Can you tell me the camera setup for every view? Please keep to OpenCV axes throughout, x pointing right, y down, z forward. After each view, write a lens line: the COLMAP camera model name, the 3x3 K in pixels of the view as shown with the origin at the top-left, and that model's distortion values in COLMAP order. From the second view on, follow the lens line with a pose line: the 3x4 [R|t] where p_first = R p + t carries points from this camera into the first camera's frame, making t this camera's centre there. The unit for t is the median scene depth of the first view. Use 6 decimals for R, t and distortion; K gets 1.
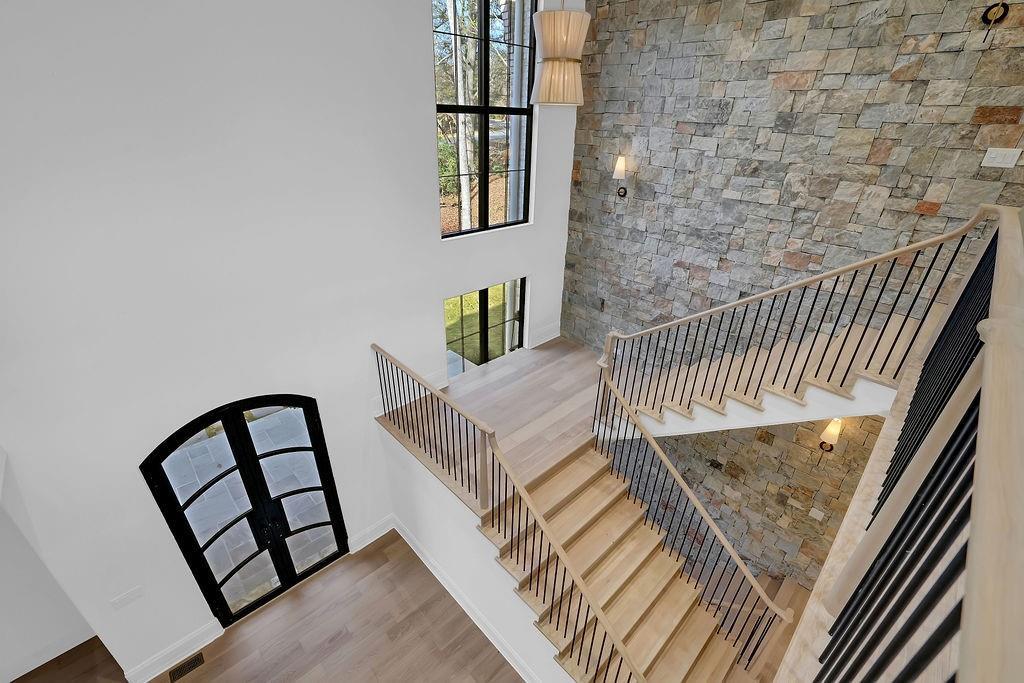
lens RADIAL K [[443.2, 0, 510.3], [0, 443.2, 344.3], [0, 0, 1]] dist [-0.021567, 0.000794]
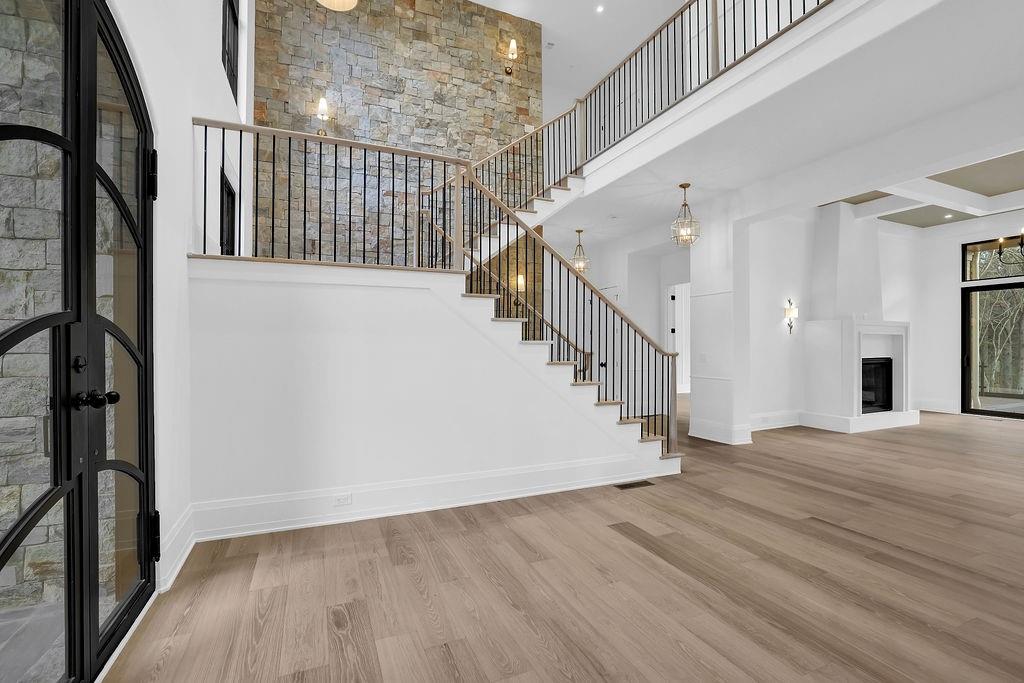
lens RADIAL K [[443.2, 0, 508.4], [0, 443.2, 342.2], [0, 0, 1]] dist [-0.021567, 0.000794]
pose [[0.339126, -0.022279, 0.940477, -0.782428], [0.443767, 0.885289, -0.139046, 0.590510], [-0.829497, 0.464507, 0.310111, 0.633712]]
